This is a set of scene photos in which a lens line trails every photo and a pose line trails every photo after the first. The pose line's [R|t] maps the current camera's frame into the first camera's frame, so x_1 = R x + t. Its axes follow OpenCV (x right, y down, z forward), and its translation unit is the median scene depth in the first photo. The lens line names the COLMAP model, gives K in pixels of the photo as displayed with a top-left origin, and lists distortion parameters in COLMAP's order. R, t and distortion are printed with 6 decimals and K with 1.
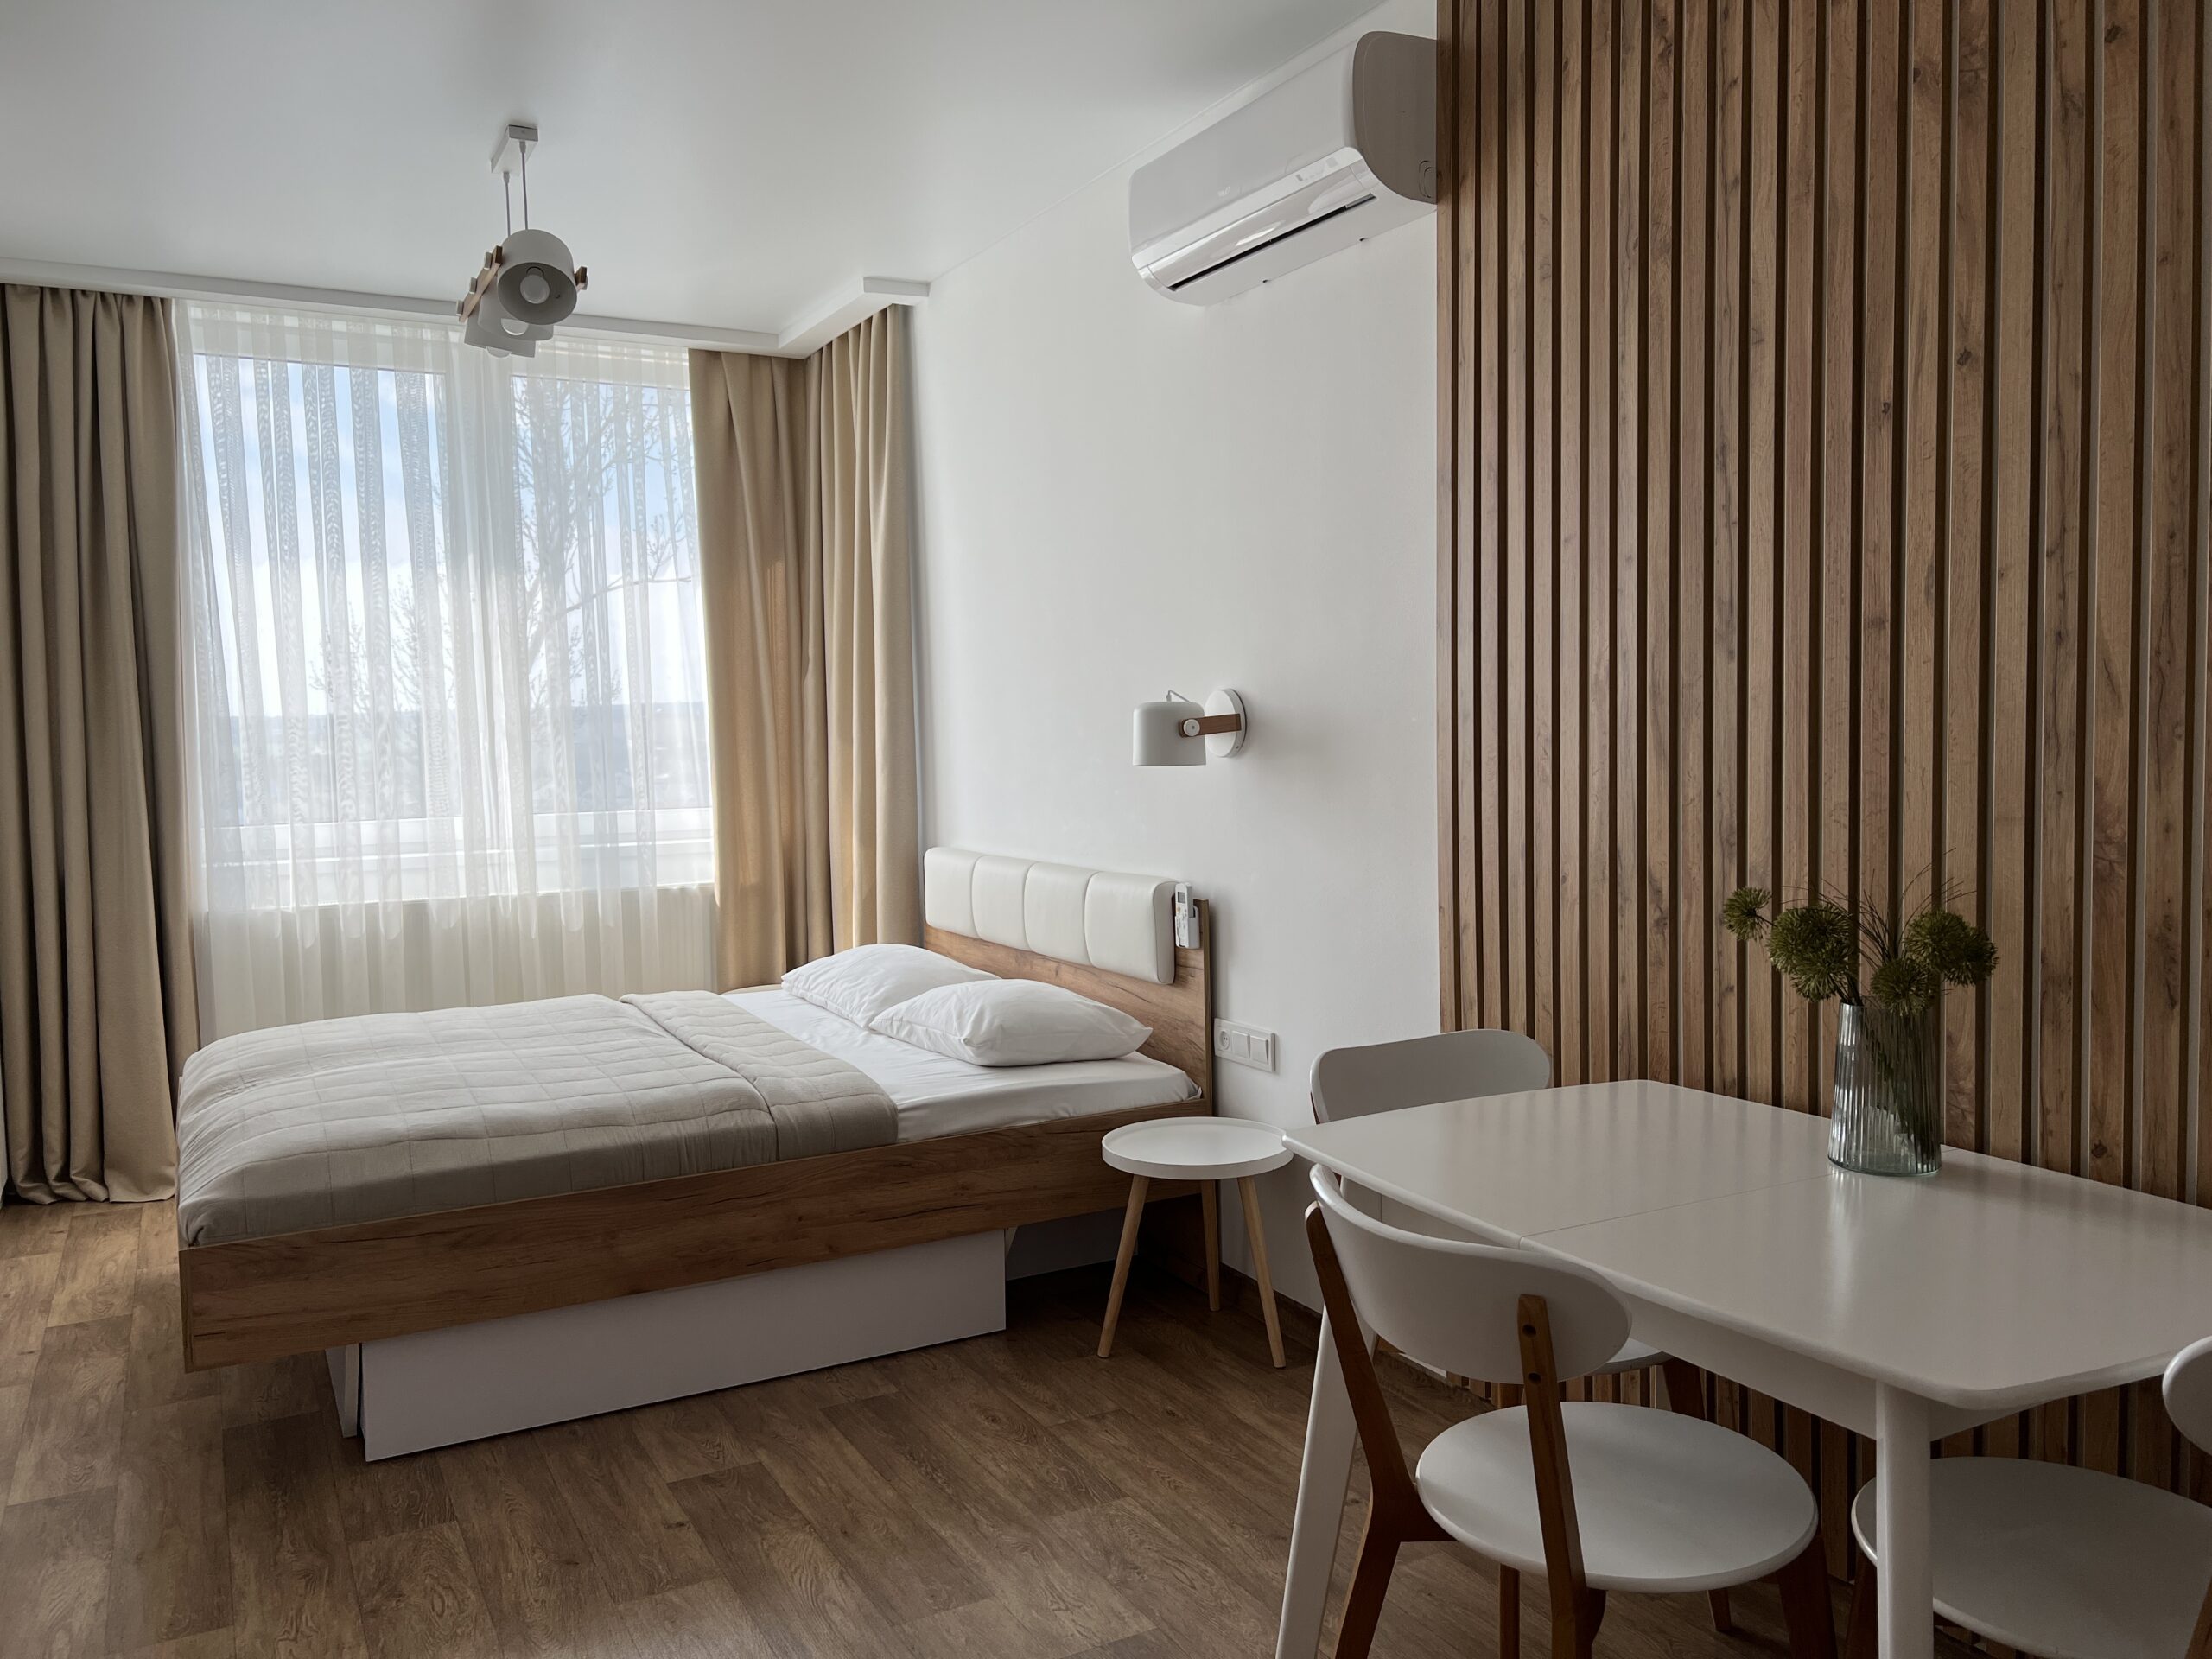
lens RADIAL K [[1667.2, 0, 1103.6], [0, 1667.2, 829.3], [0, 0, 1]] dist [0.040248, -0.045535]
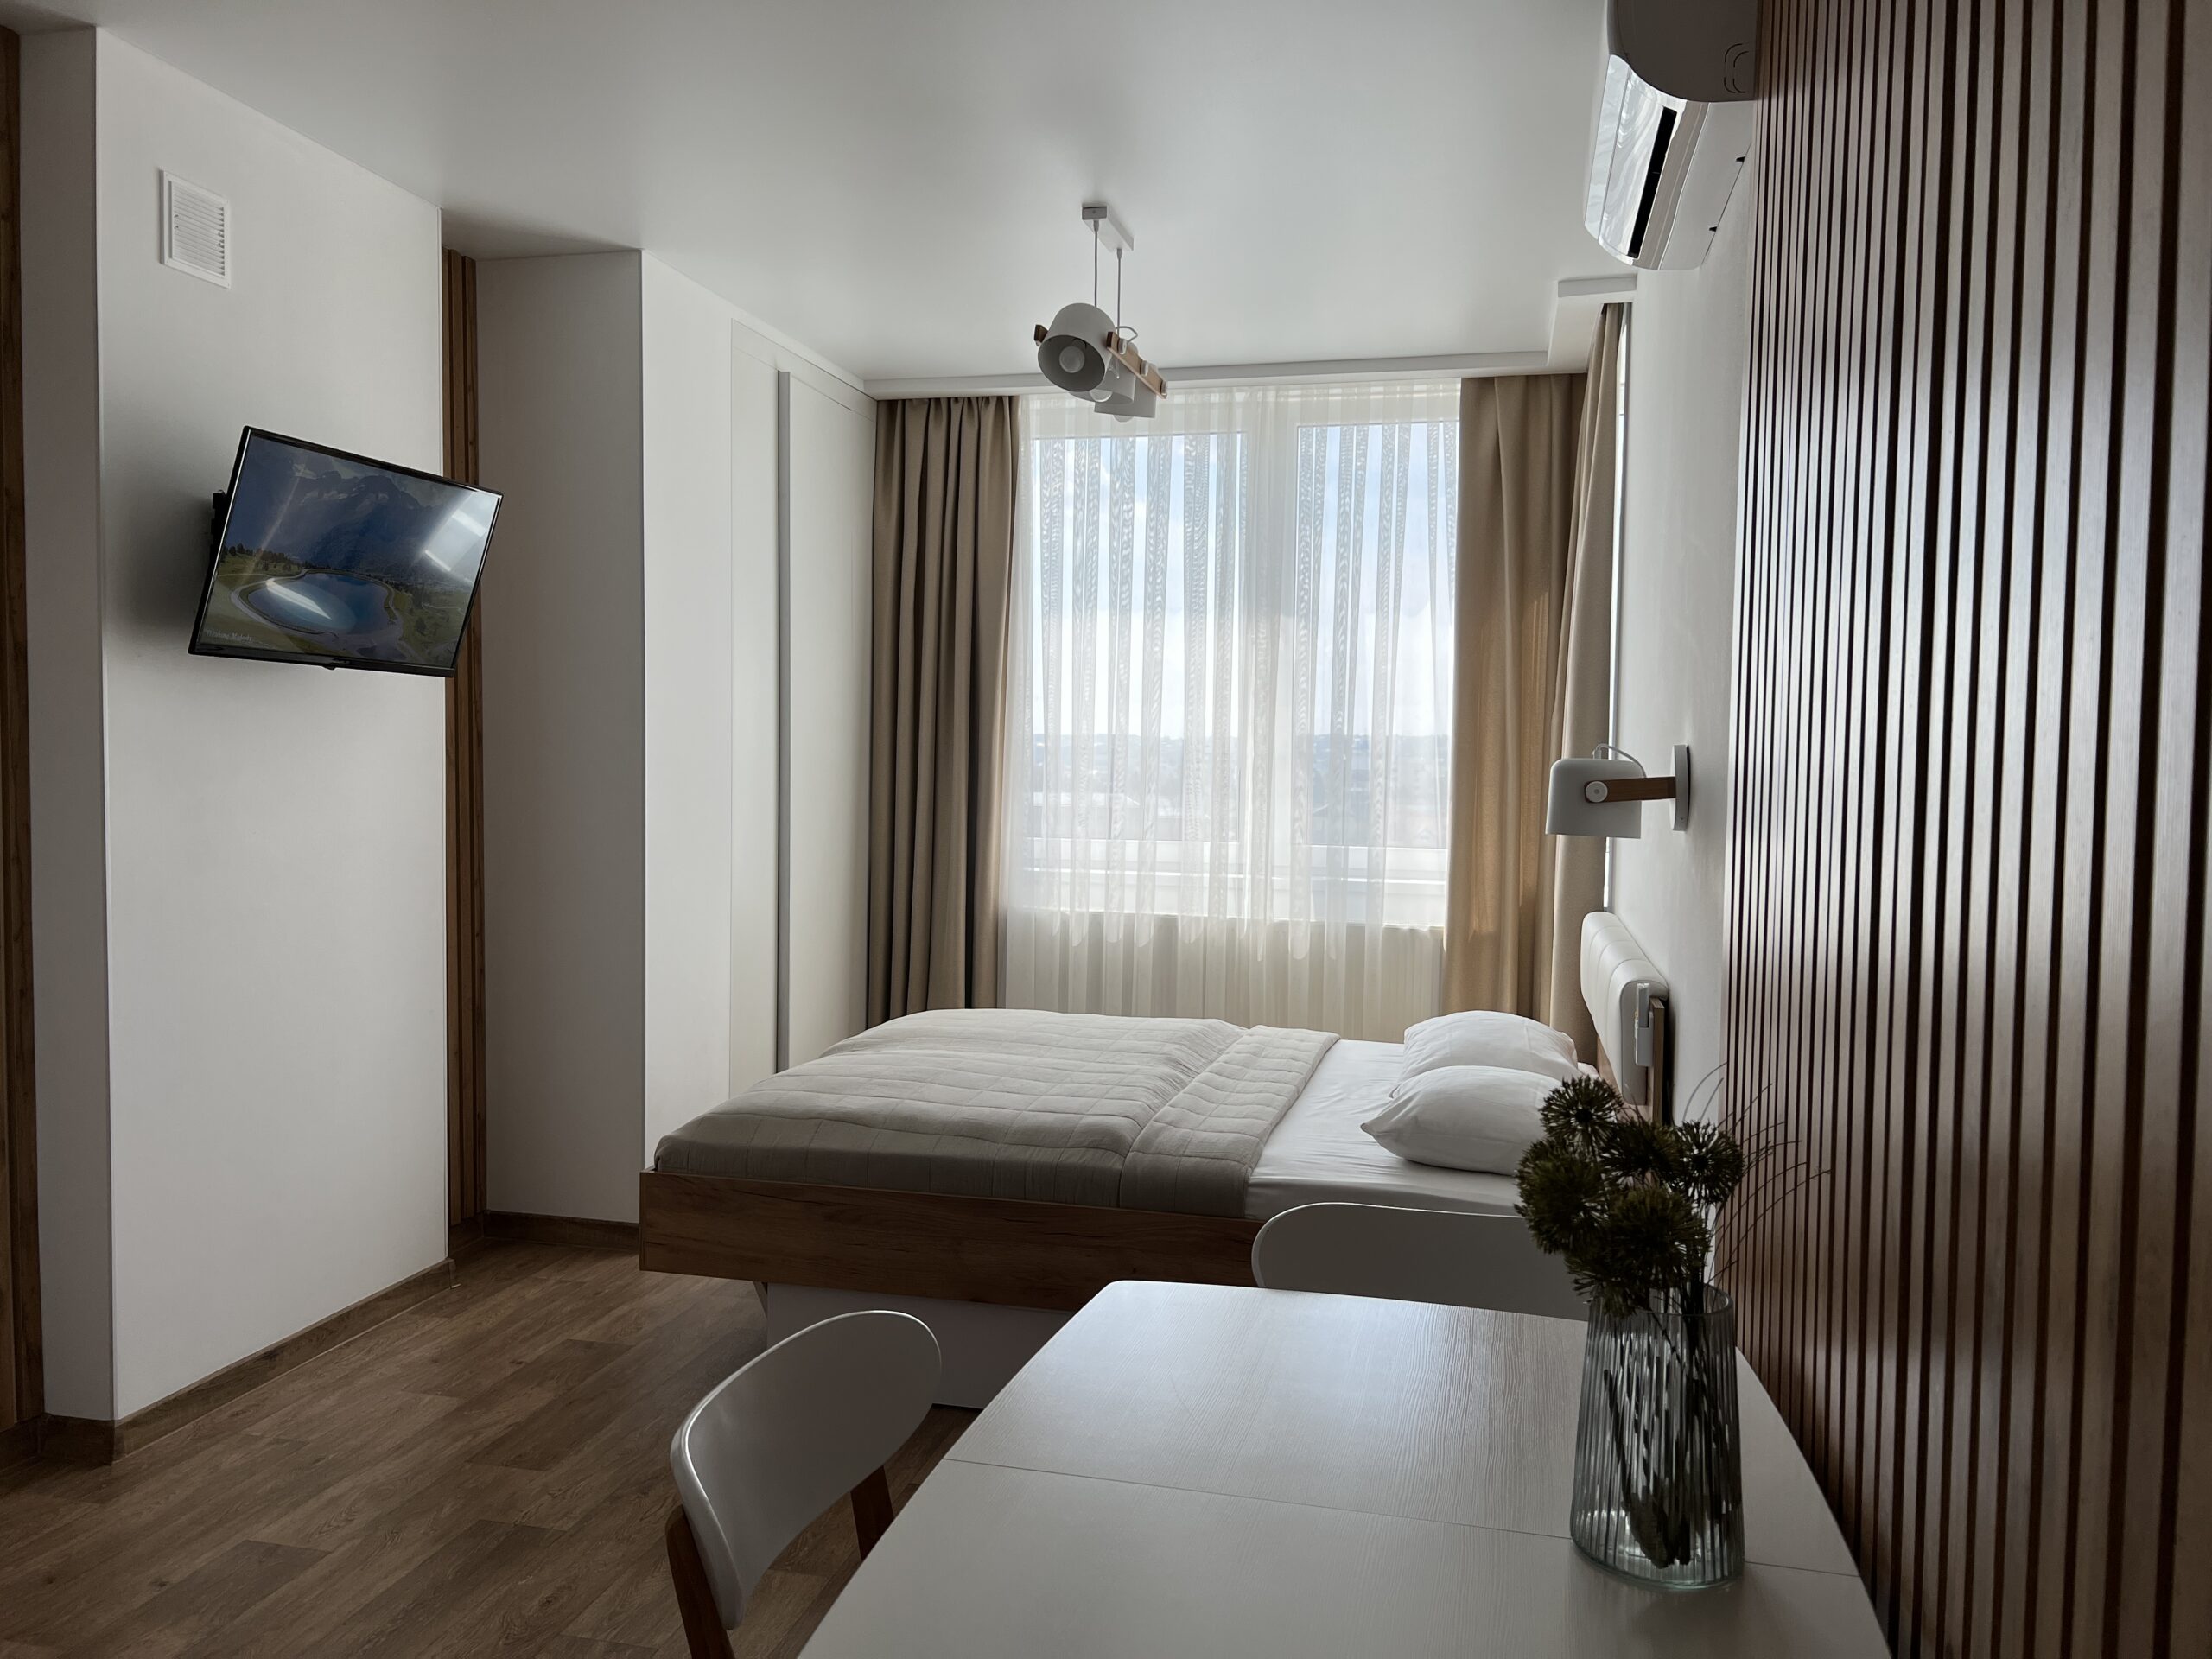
lens RADIAL K [[1667.2, 0, 1097.5], [0, 1667.2, 821.0], [0, 0, 1]] dist [0.040248, -0.045535]
pose [[0.736881, 0.057209, -0.673597, 0.302304], [-0.069923, 0.997518, 0.008228, -0.025754], [0.672397, 0.041037, 0.739053, 0.165998]]
